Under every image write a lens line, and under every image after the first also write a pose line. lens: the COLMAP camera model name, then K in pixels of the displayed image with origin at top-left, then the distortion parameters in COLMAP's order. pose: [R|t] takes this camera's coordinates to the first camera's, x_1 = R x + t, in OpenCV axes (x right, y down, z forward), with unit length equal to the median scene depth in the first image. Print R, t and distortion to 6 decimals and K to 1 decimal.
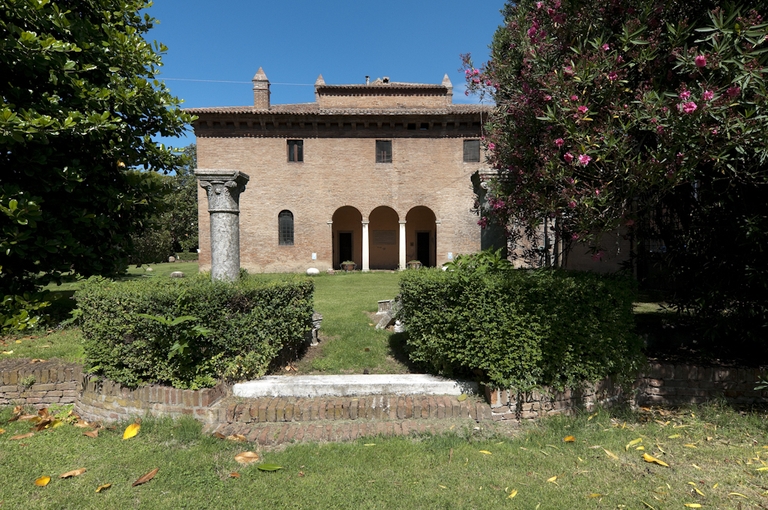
lens RADIAL K [[460.7, 0, 386.1], [0, 460.7, 256.2], [0, 0, 1]] dist [0.006242, 0.000197]
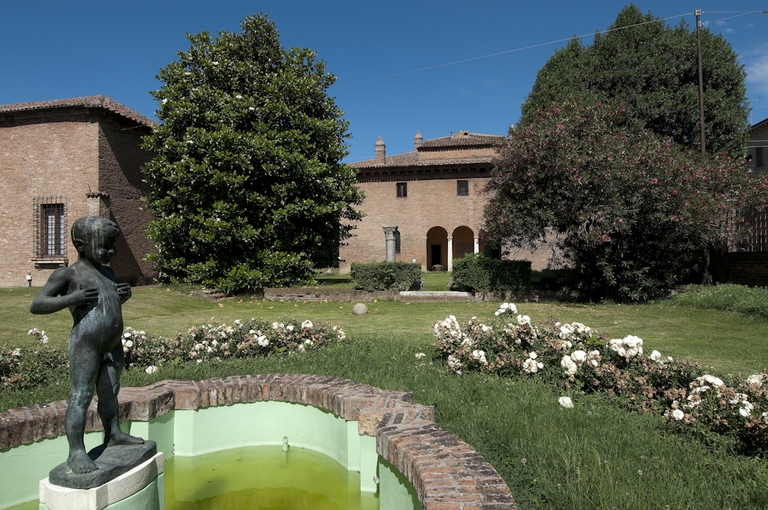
lens RADIAL K [[460.7, 0, 383.9], [0, 460.7, 257.2], [0, 0, 1]] dist [0.006242, 0.000197]
pose [[0.979023, -0.002218, -0.203736, 0.047586], [-0.002105, 0.999777, -0.021001, 0.018142], [0.203738, 0.020989, 0.978800, -0.456069]]
